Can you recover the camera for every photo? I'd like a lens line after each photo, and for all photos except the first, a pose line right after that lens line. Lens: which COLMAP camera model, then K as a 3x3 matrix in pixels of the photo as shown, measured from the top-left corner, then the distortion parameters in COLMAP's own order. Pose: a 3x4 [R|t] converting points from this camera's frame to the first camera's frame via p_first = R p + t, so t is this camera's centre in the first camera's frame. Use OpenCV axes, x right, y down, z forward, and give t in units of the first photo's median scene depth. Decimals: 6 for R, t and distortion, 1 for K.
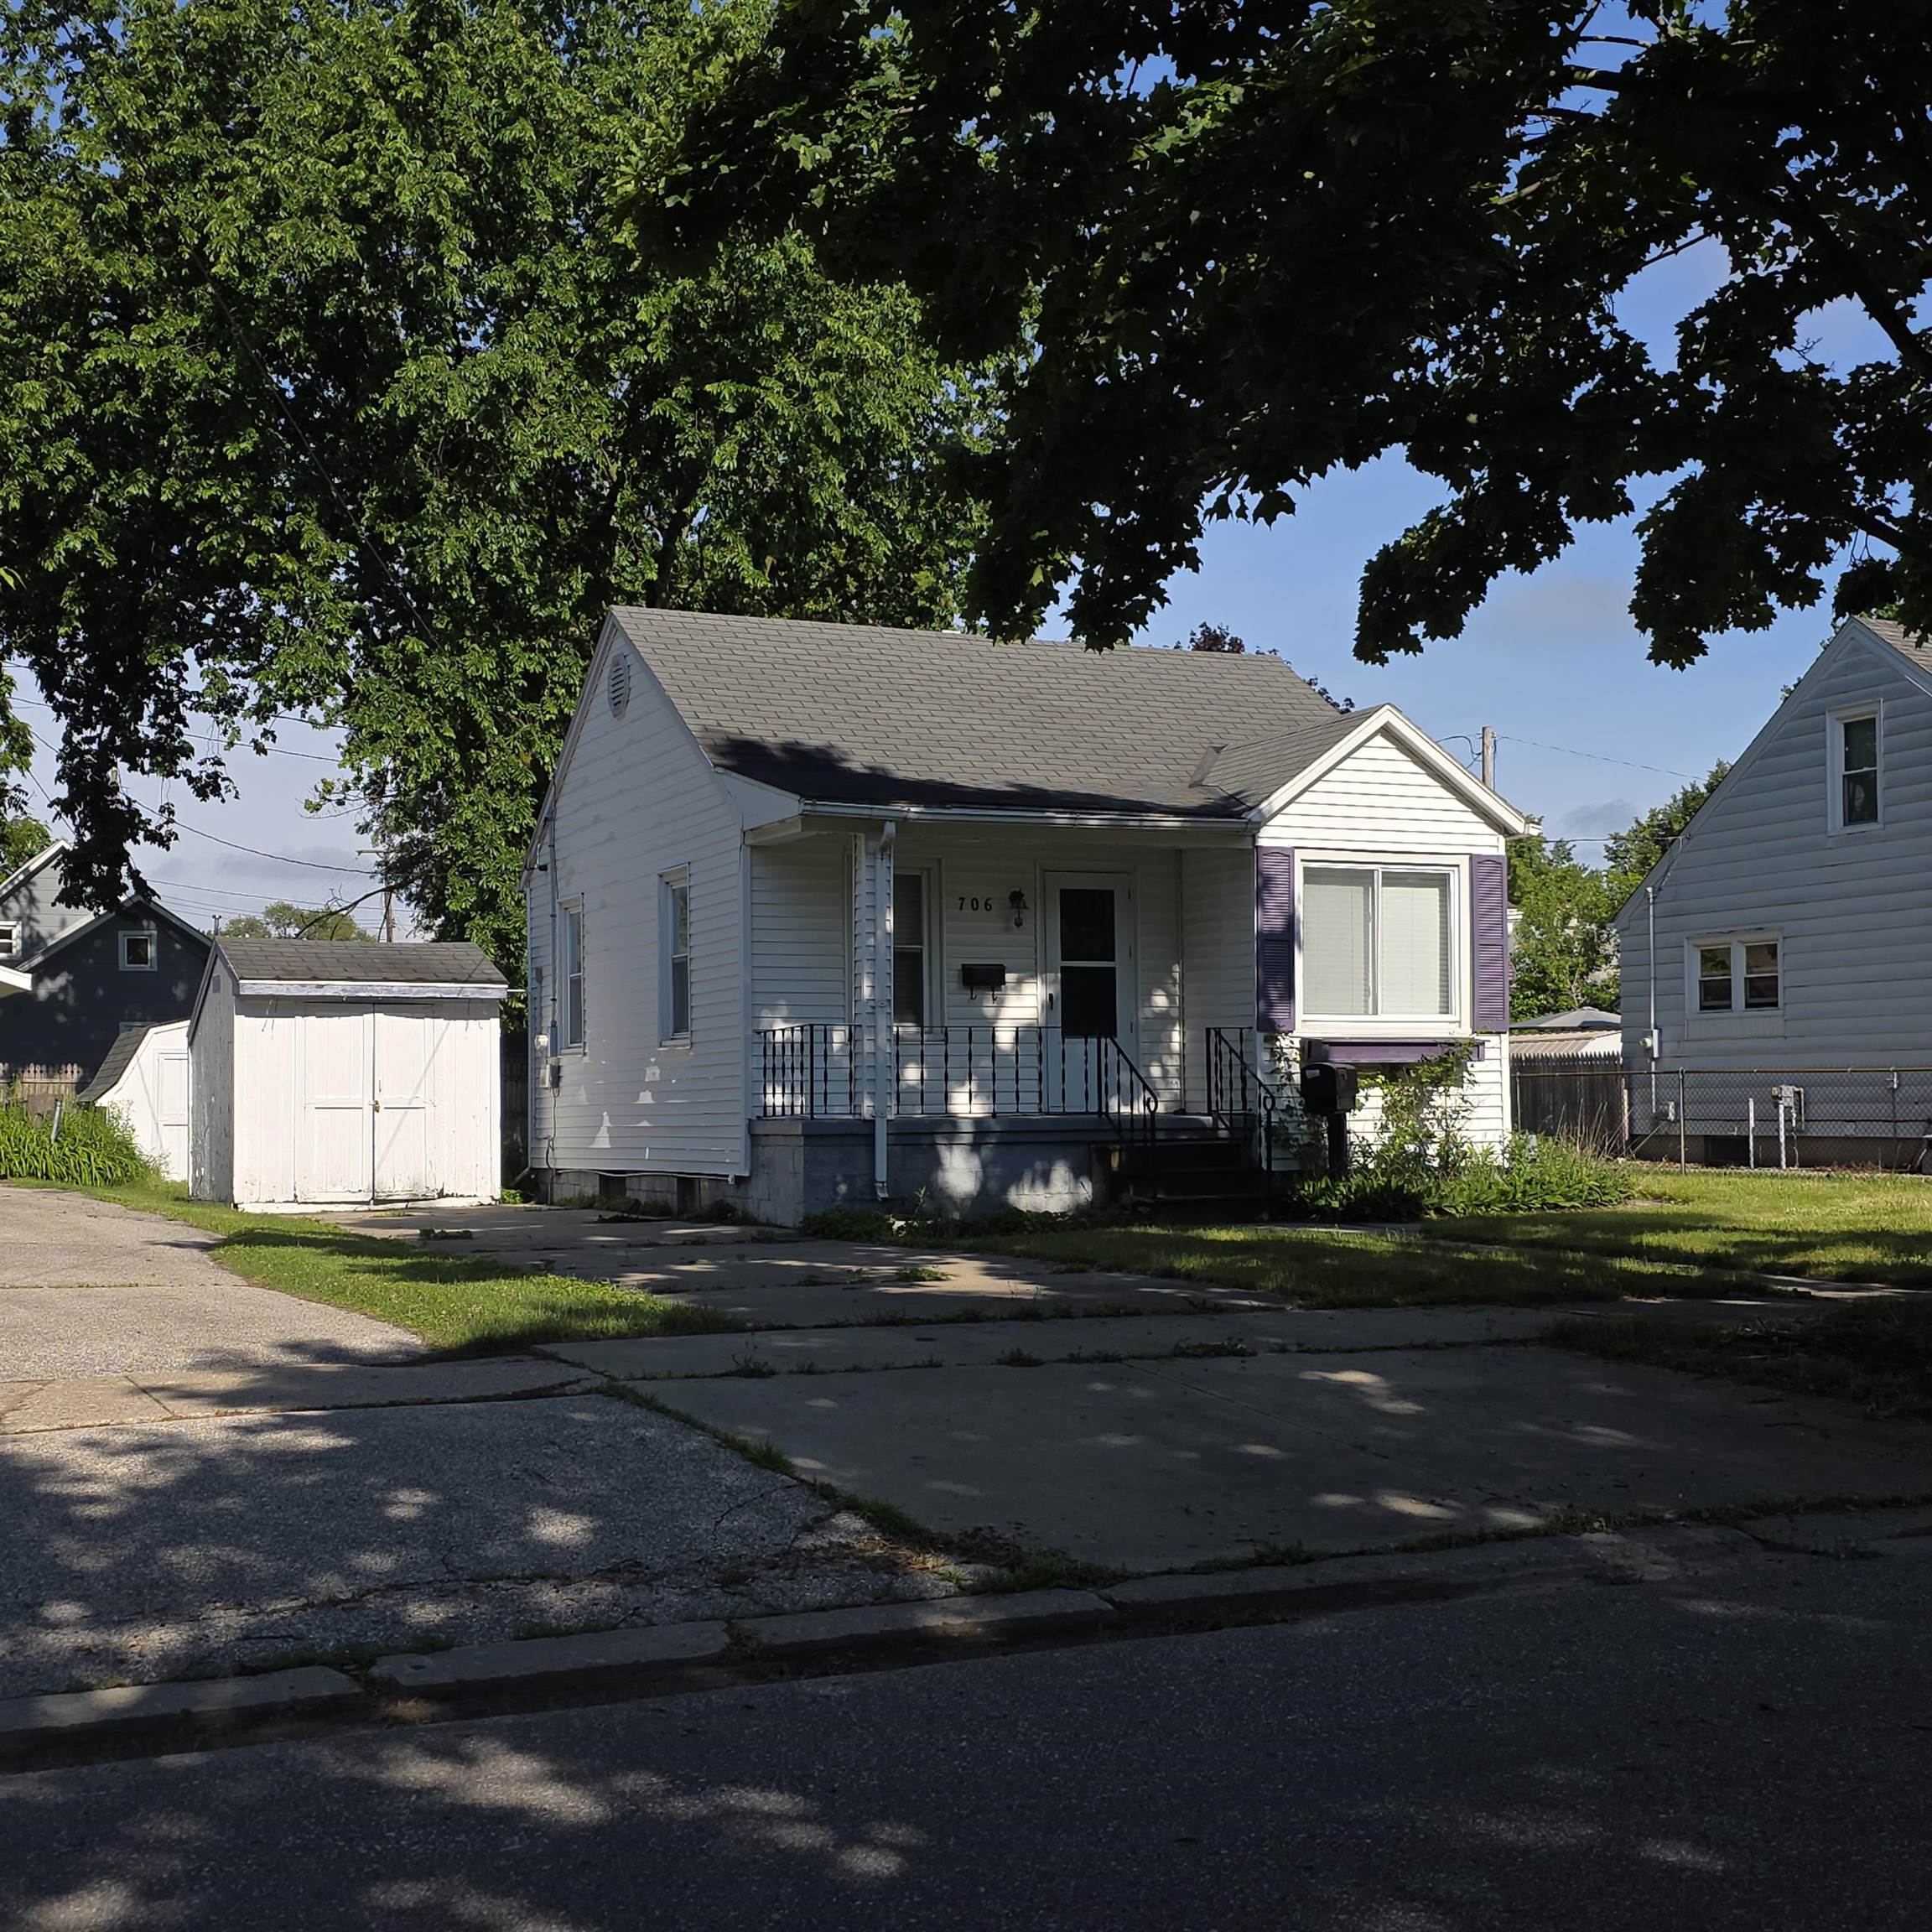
lens RADIAL K [[2580.6, 0, 960.3], [0, 2580.6, 1011.1], [0, 0, 1]] dist [0.122978, -0.103406]
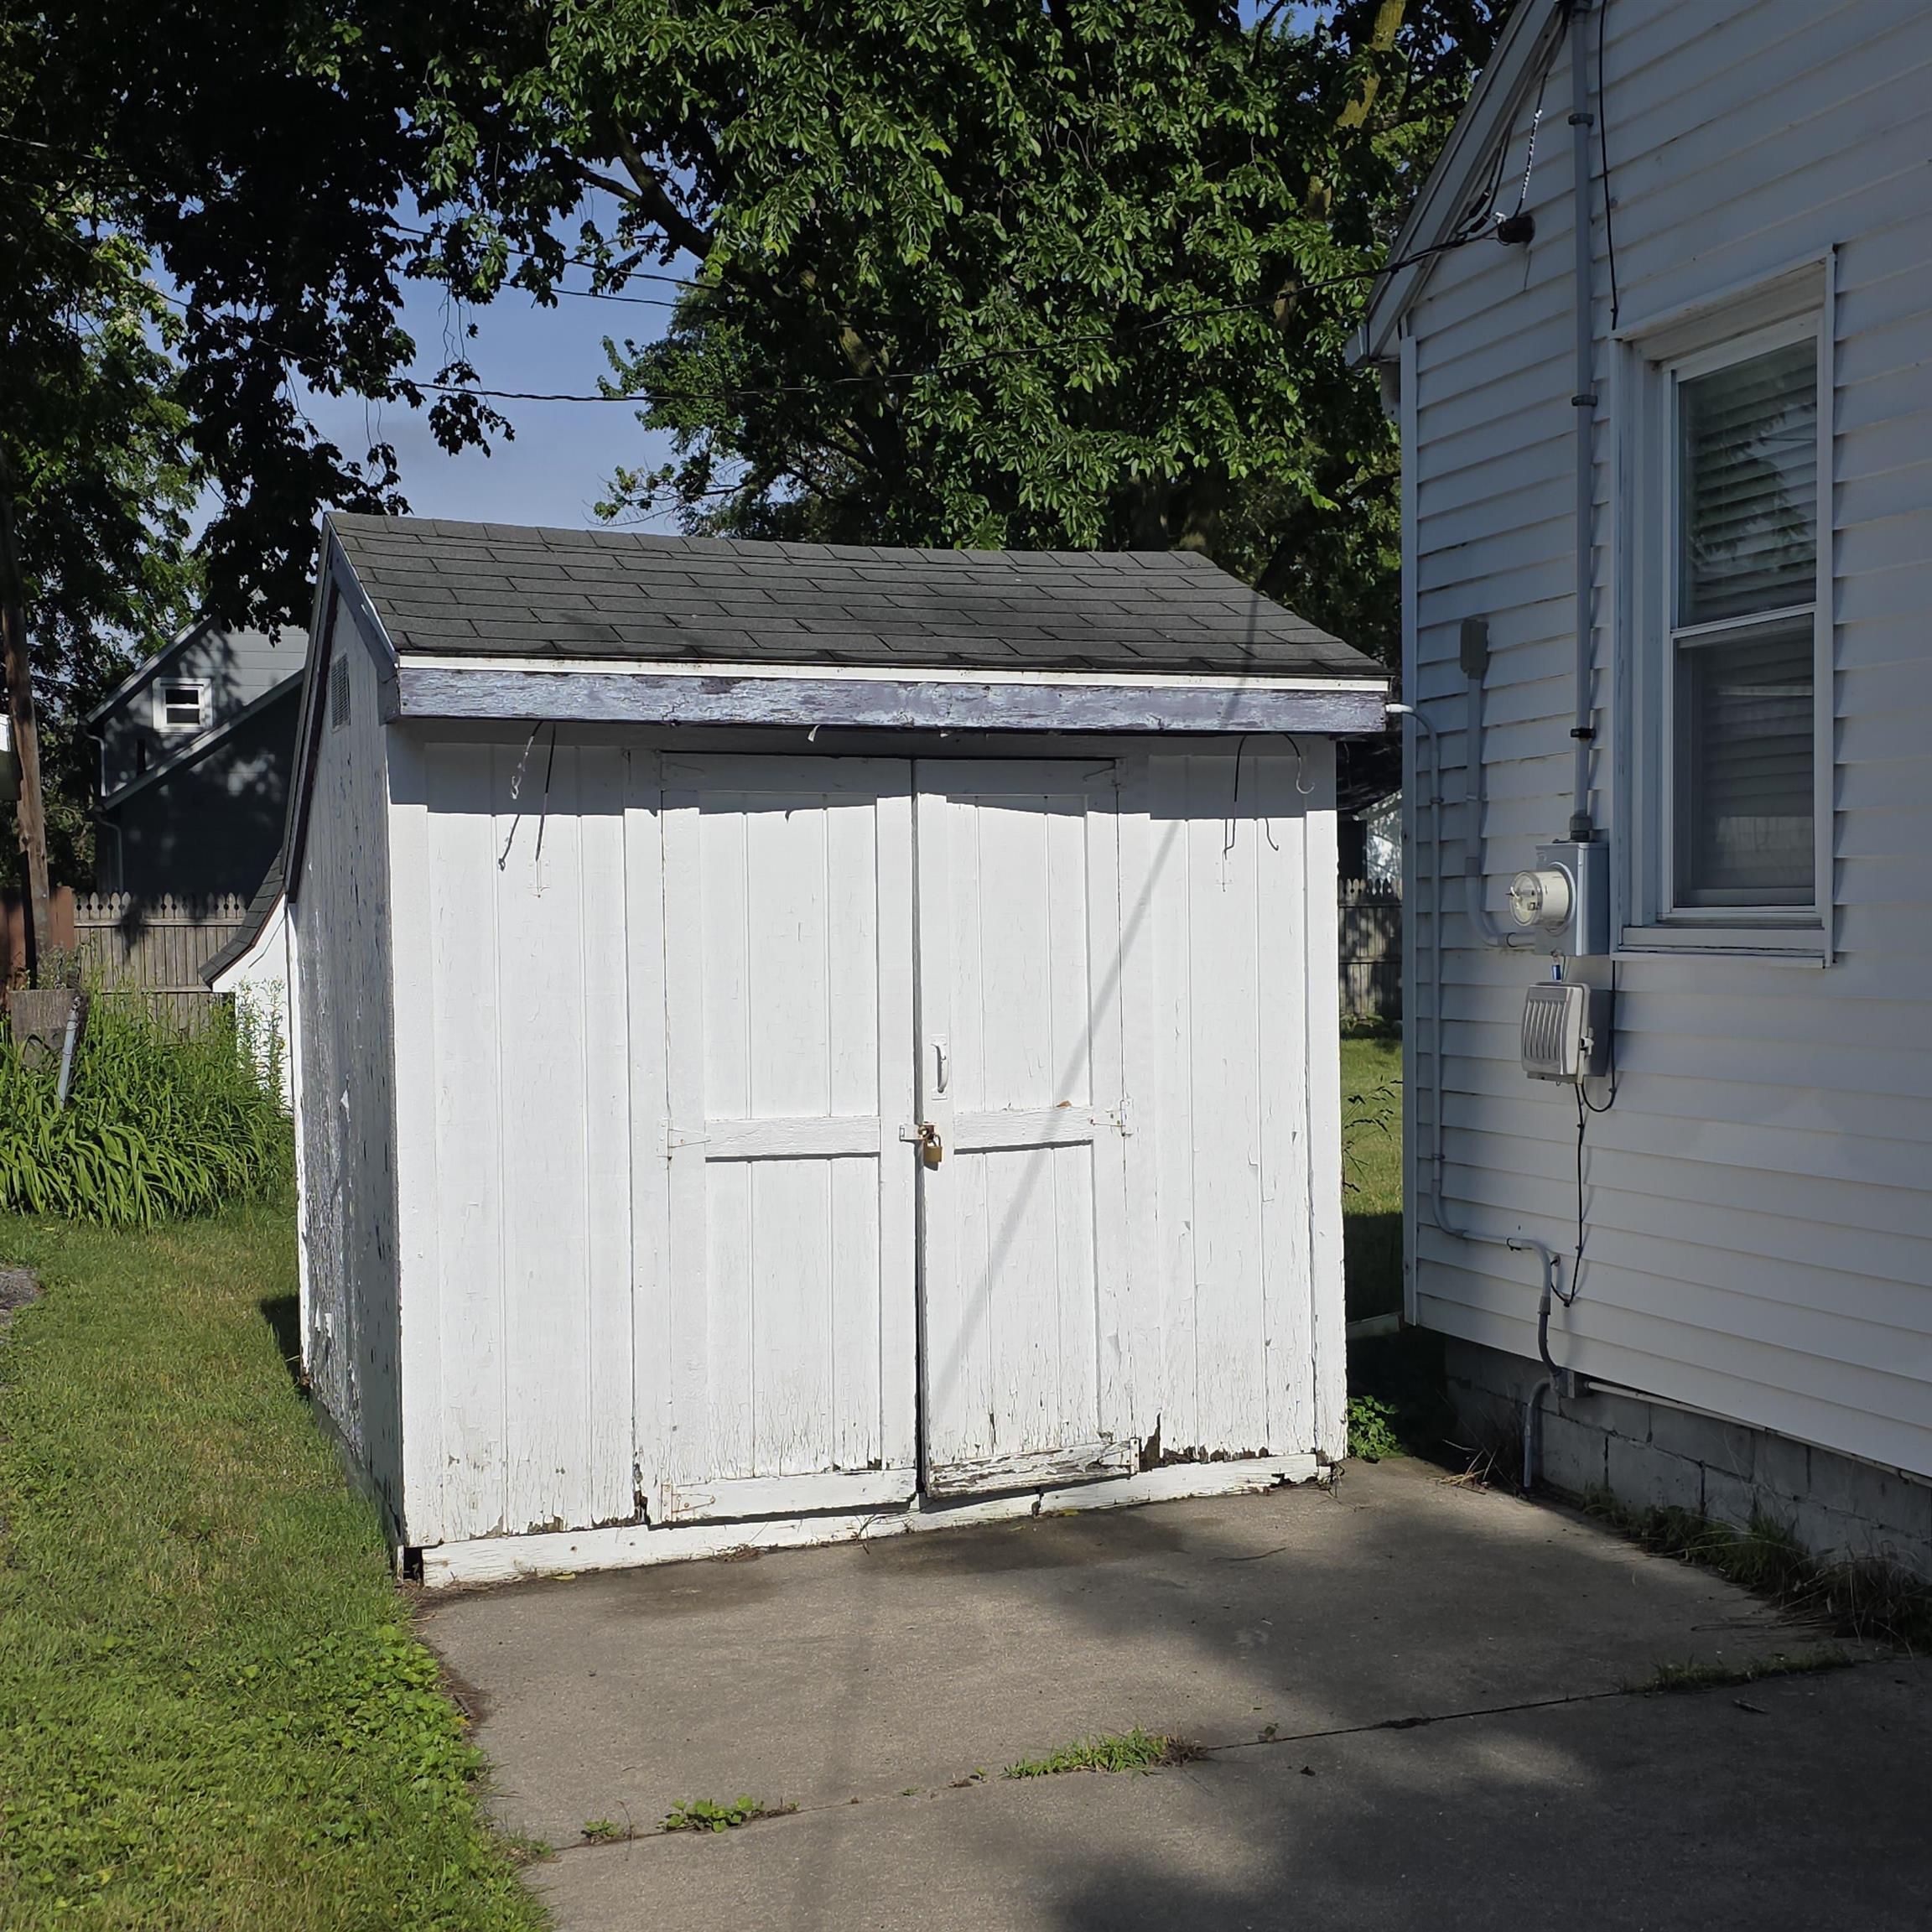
lens RADIAL K [[2522.4, 0, 967.2], [0, 2522.4, 1008.5], [0, 0, 1]] dist [0.228222, -0.540036]
pose [[0.994479, -0.002069, -0.104912, -0.219511], [0.010243, 0.996945, 0.077435, 0.003183], [0.104431, -0.078083, 0.991462, 0.844725]]
